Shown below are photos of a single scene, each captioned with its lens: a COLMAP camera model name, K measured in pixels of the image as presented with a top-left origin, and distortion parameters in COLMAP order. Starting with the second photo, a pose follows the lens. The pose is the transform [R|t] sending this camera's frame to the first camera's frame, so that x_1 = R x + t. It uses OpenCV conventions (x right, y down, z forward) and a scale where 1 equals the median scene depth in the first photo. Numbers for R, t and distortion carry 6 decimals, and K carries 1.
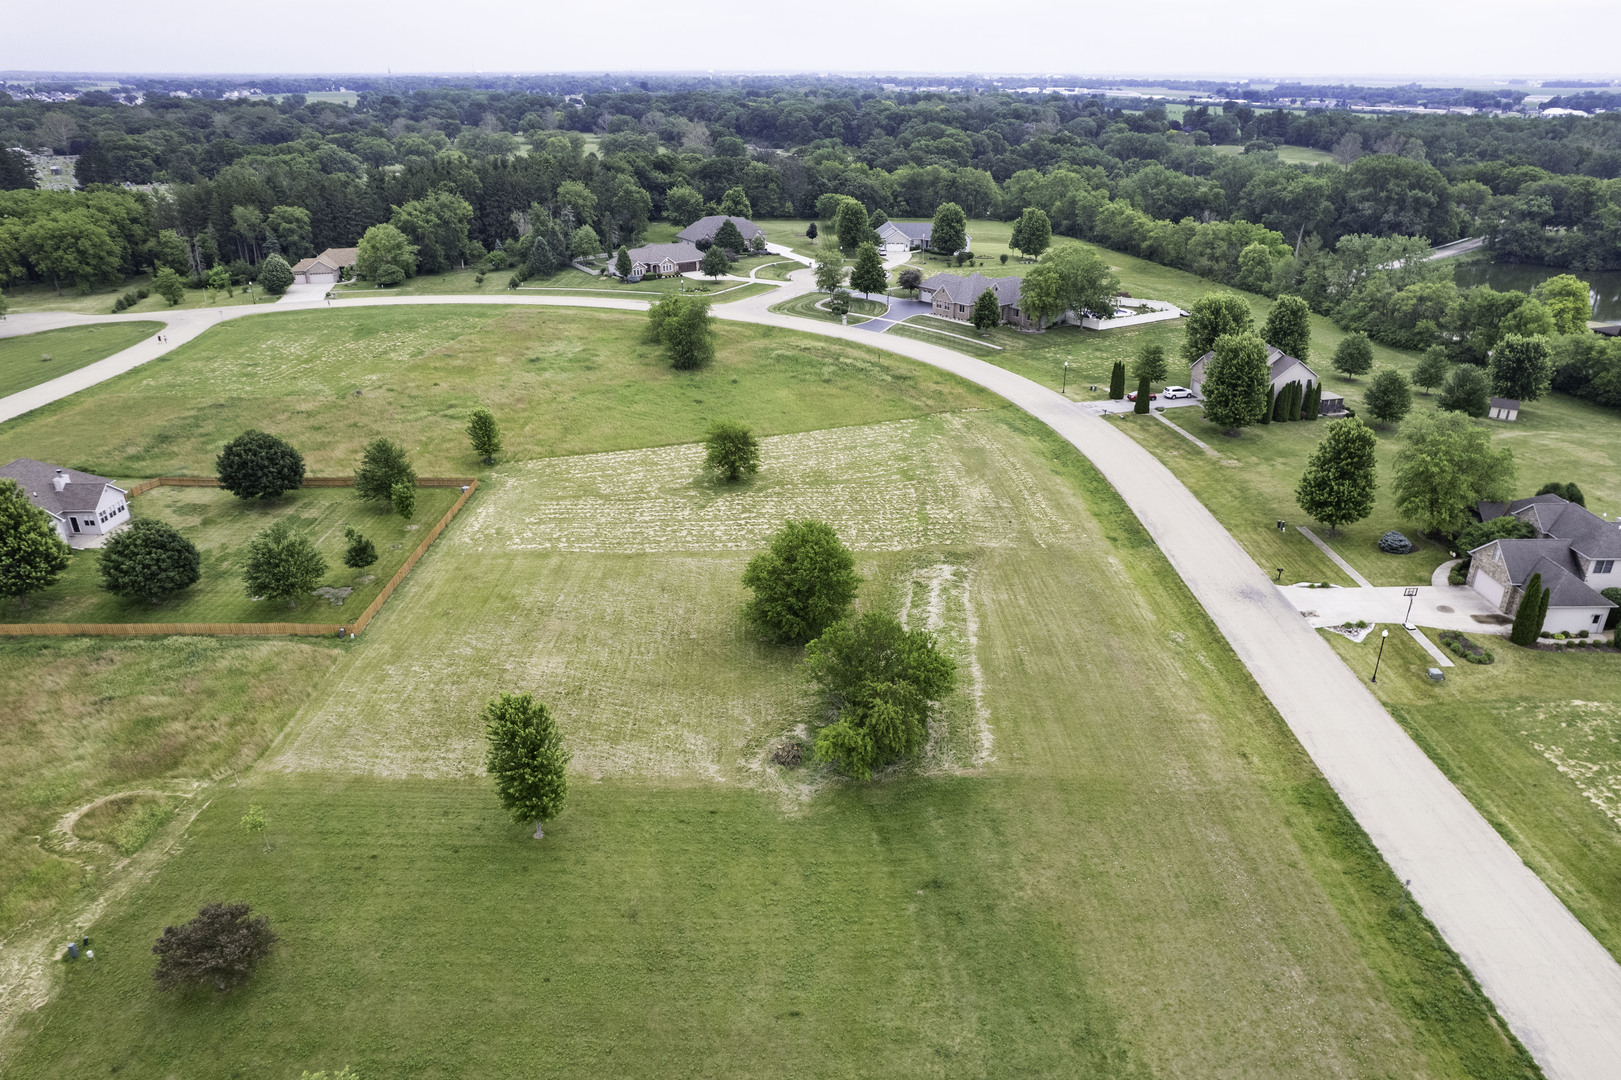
lens RADIAL K [[1049.6, 0, 833.3], [0, 1049.6, 533.0], [0, 0, 1]] dist [-0.078538, 0.066860]
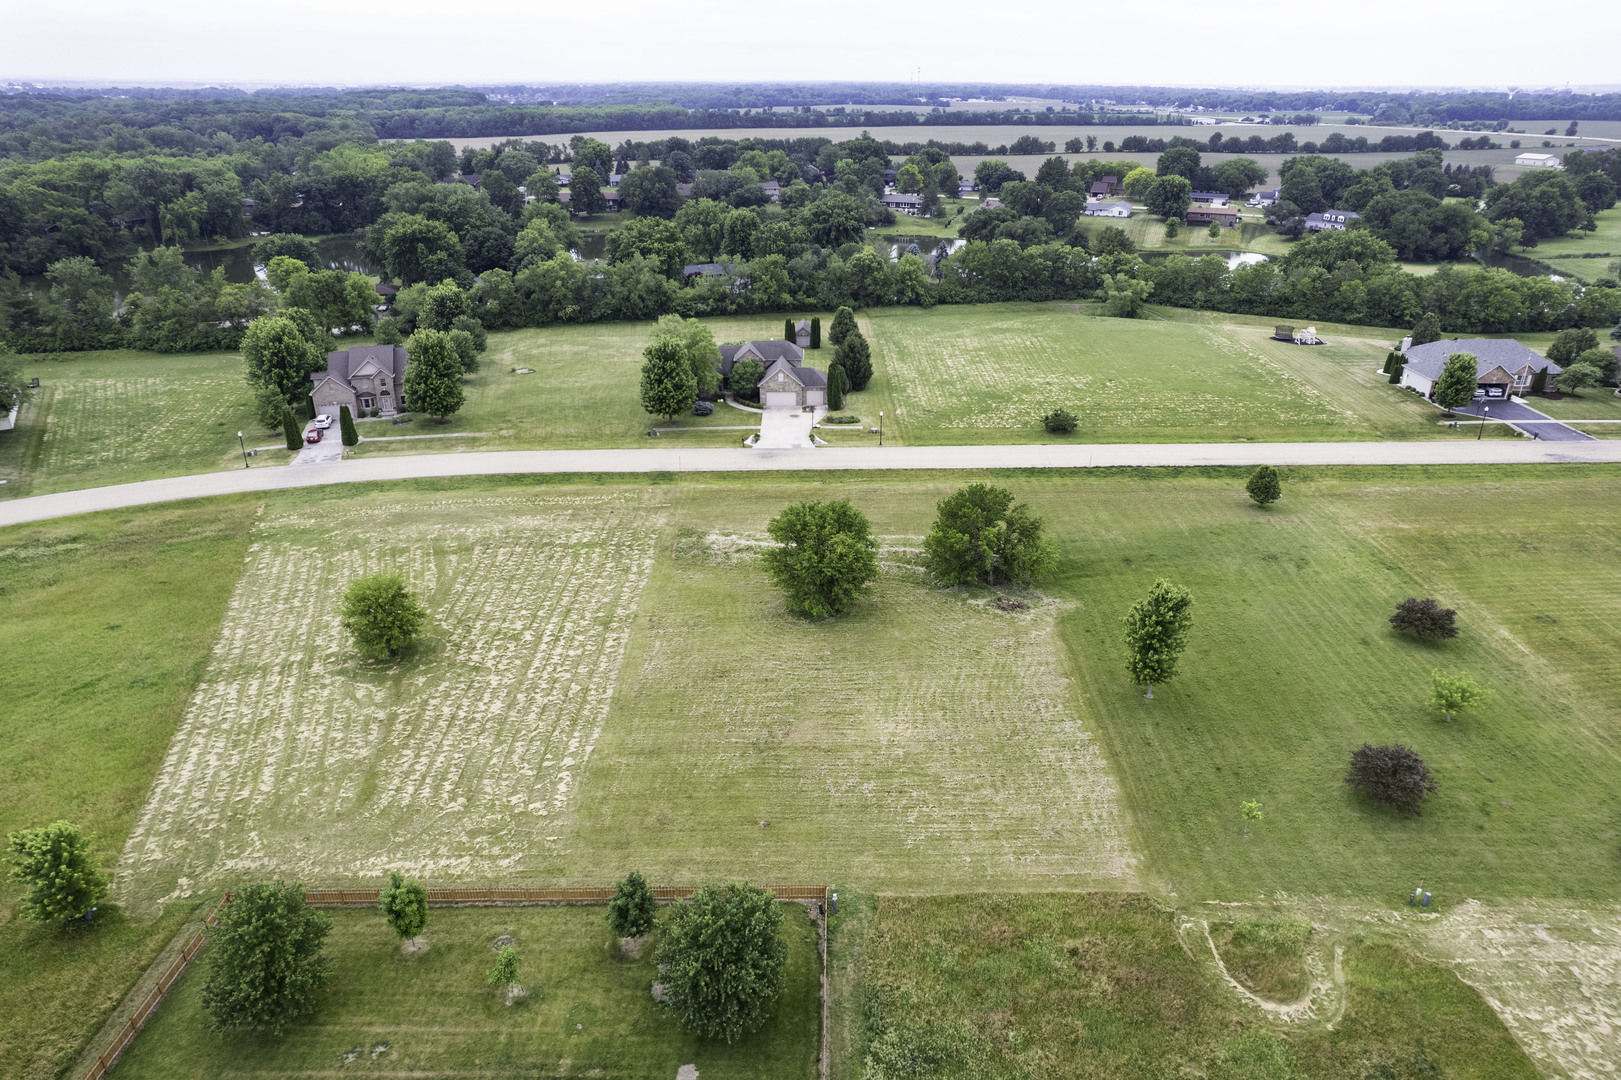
lens RADIAL K [[1031.6, 0, 810.5], [0, 1031.6, 540.0], [0, 0, 1]] dist [-0.069389, 0.068861]
pose [[0.018451, -0.414218, 0.909991, -0.434293], [0.406392, 0.834678, 0.371696, -0.161057], [-0.913513, 0.362955, 0.183735, 0.346595]]
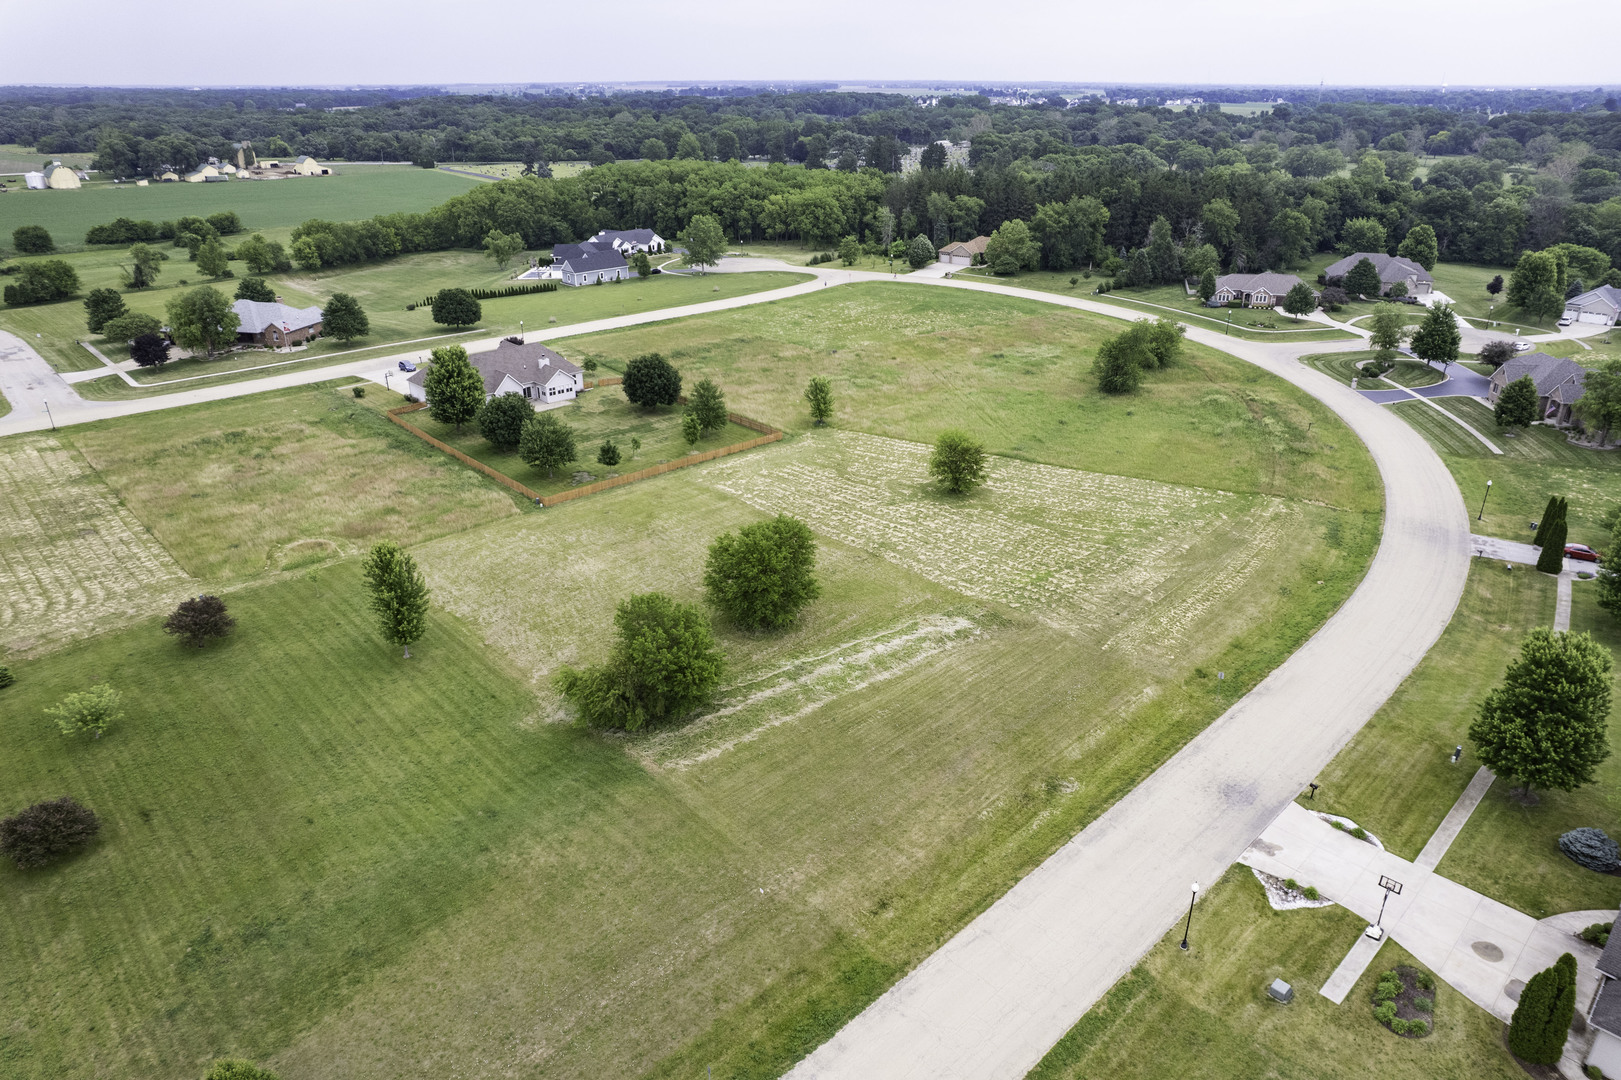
lens RADIAL K [[1029.1, 0, 846.0], [0, 1029.1, 542.9], [0, 0, 1]] dist [-0.081044, 0.067483]
pose [[0.695141, 0.296118, -0.655052, 0.299796], [-0.292361, 0.948912, 0.118706, -0.055091], [0.656738, 0.108994, 0.746201, 0.120220]]
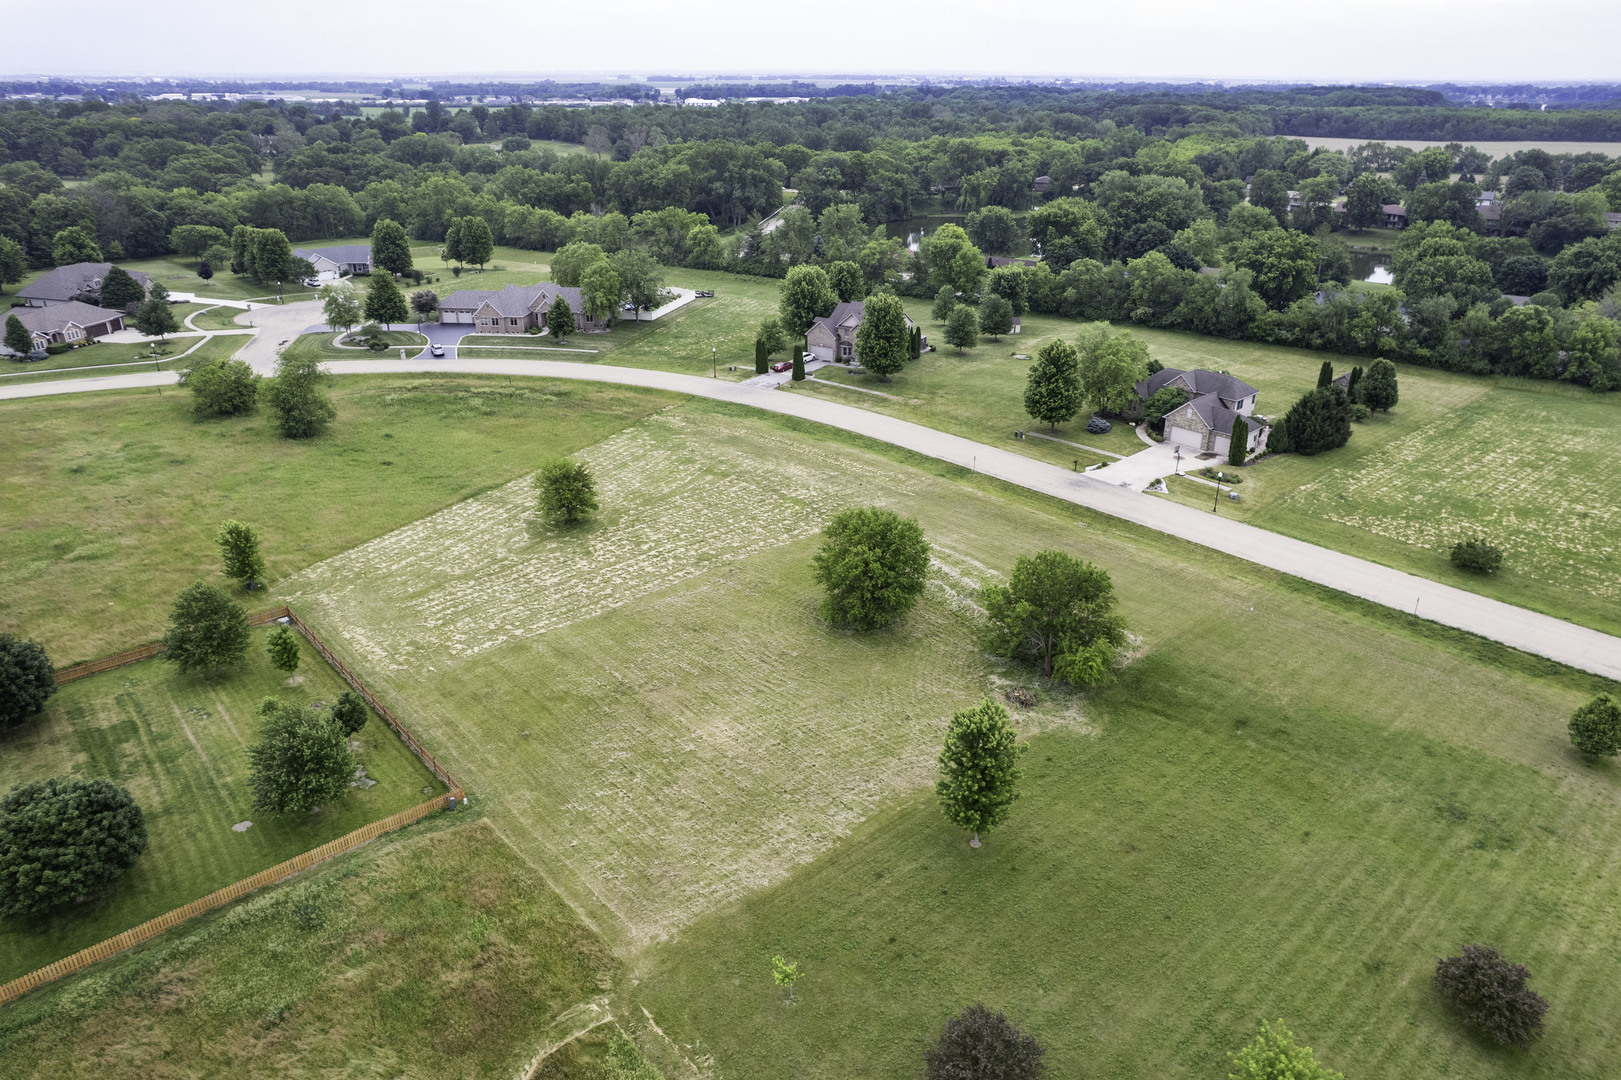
lens RADIAL K [[1052.6, 0, 822.3], [0, 1052.6, 516.2], [0, 0, 1]] dist [-0.085712, 0.073650]
pose [[0.751038, -0.260307, 0.606780, -0.295808], [0.269026, 0.959903, 0.078811, -0.041841], [-0.602965, 0.104050, 0.790953, 0.084964]]
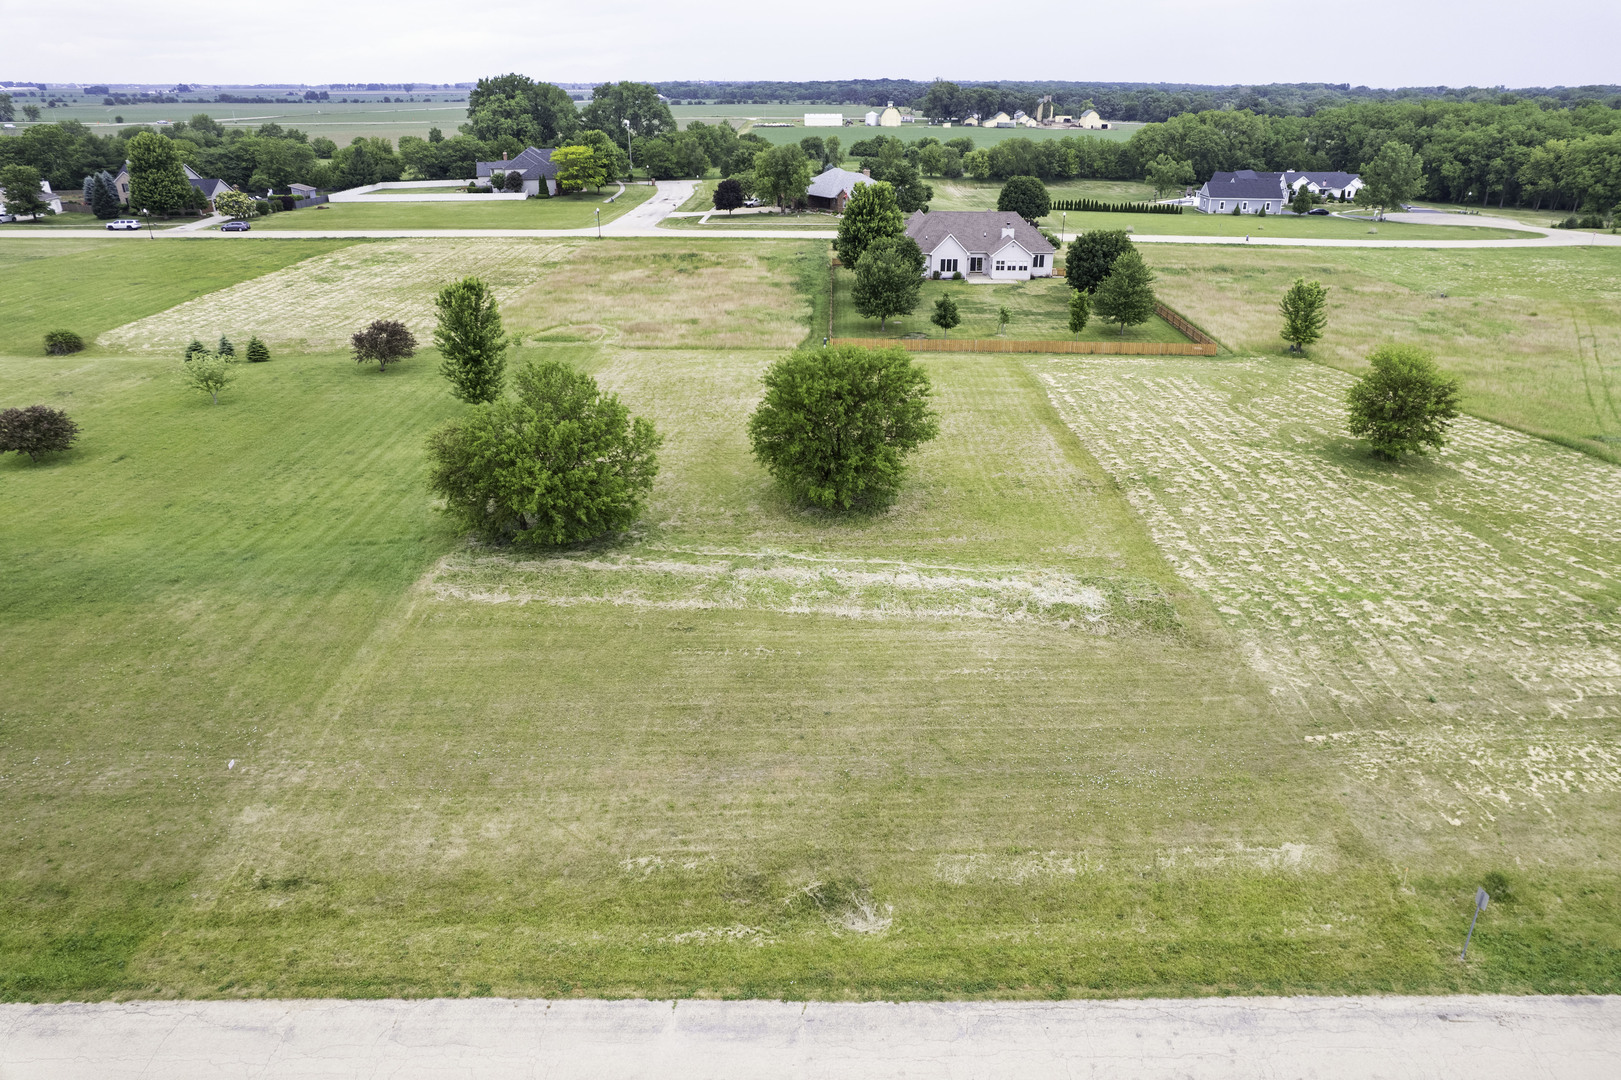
lens RADIAL K [[1047.9, 0, 835.7], [0, 1047.9, 533.0], [0, 0, 1]] dist [-0.093704, 0.088650]
pose [[0.002875, 0.397179, -0.917737, 0.267898], [-0.407274, 0.838642, 0.361672, -0.059704], [0.913301, 0.372731, 0.164172, 0.392210]]
